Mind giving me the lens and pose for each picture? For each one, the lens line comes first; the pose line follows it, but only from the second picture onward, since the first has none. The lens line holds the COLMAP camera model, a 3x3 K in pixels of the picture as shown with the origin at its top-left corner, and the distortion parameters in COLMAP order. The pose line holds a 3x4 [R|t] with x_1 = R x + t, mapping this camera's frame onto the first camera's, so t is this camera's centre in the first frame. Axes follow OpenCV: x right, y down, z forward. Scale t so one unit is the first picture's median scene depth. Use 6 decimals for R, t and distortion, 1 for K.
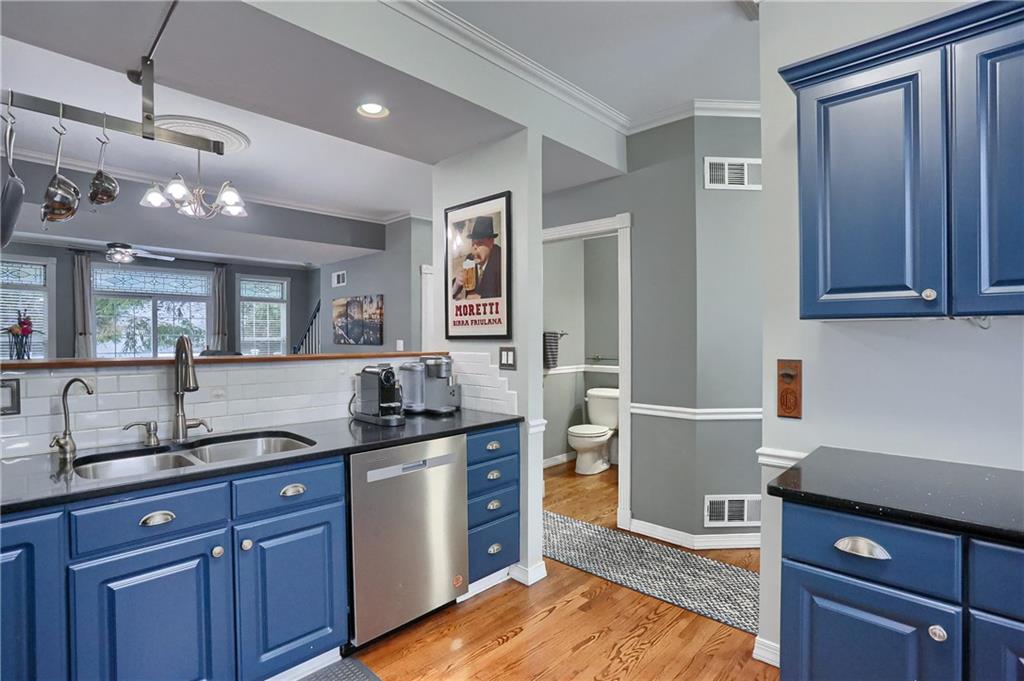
lens RADIAL K [[507.9, 0, 505.6], [0, 507.9, 340.1], [0, 0, 1]] dist [-0.063873, 0.031010]
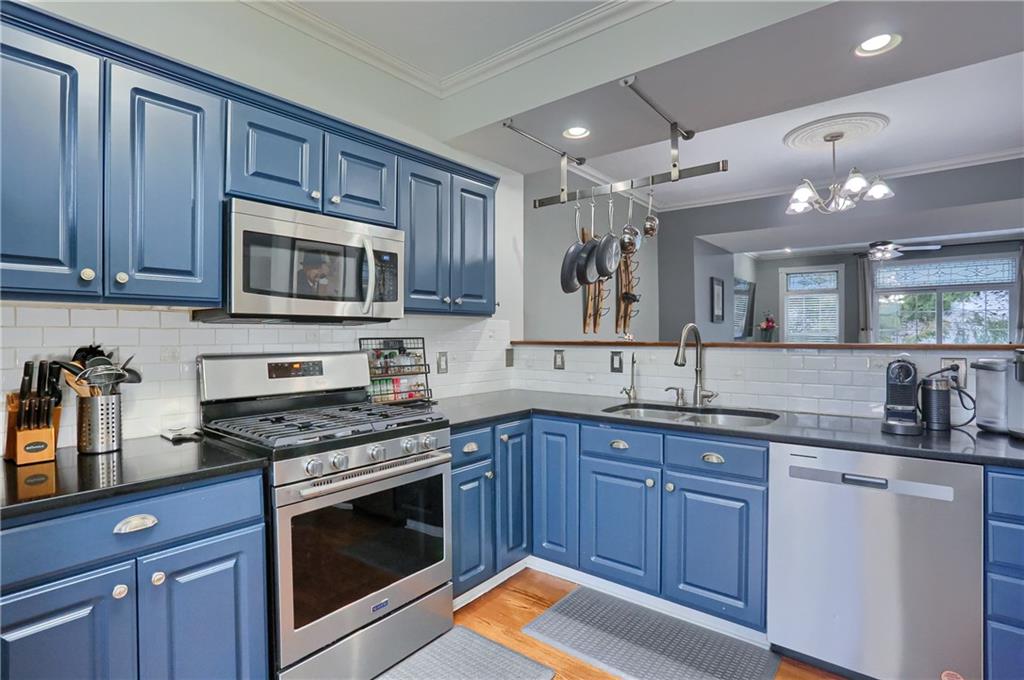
lens RADIAL K [[514.9, 0, 505.1], [0, 514.9, 322.2], [0, 0, 1]] dist [-0.055276, 0.027646]
pose [[0.071156, -0.028125, -0.997069, 0.421946], [-0.006774, 0.999566, -0.028679, 0.018815], [0.997442, 0.008794, 0.070935, 0.275304]]
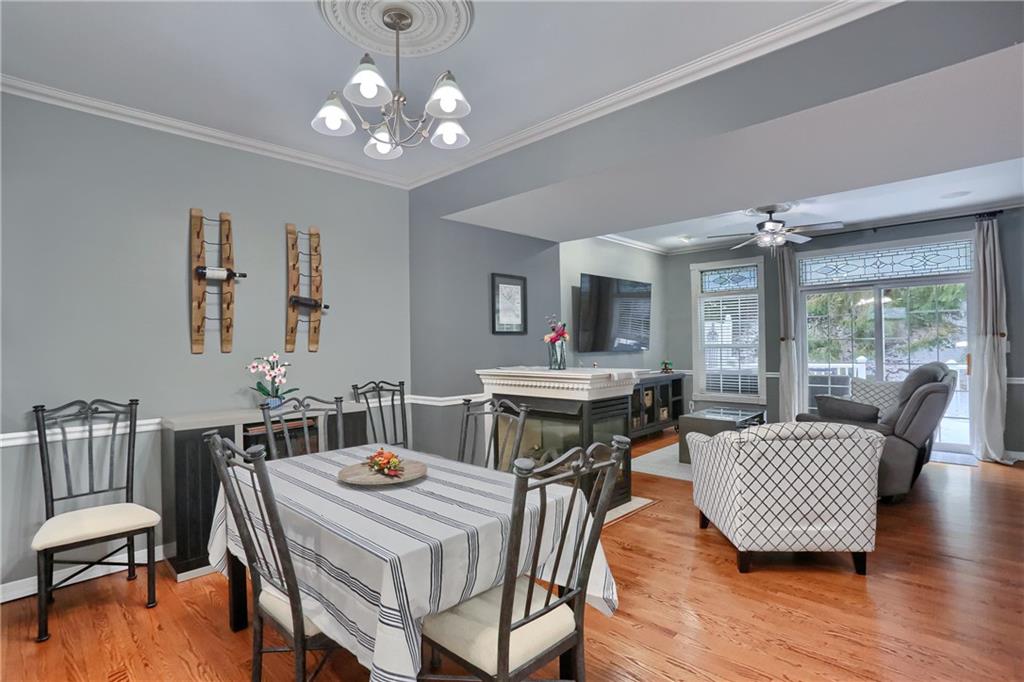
lens RADIAL K [[509.6, 0, 512.0], [0, 509.6, 341.0], [0, 0, 1]] dist [-0.061276, 0.029328]
pose [[0.000513, -0.013267, -0.999912, 0.015274], [0.006550, 0.999891, -0.013263, -0.002284], [0.999978, -0.006543, 0.000600, 1.140359]]
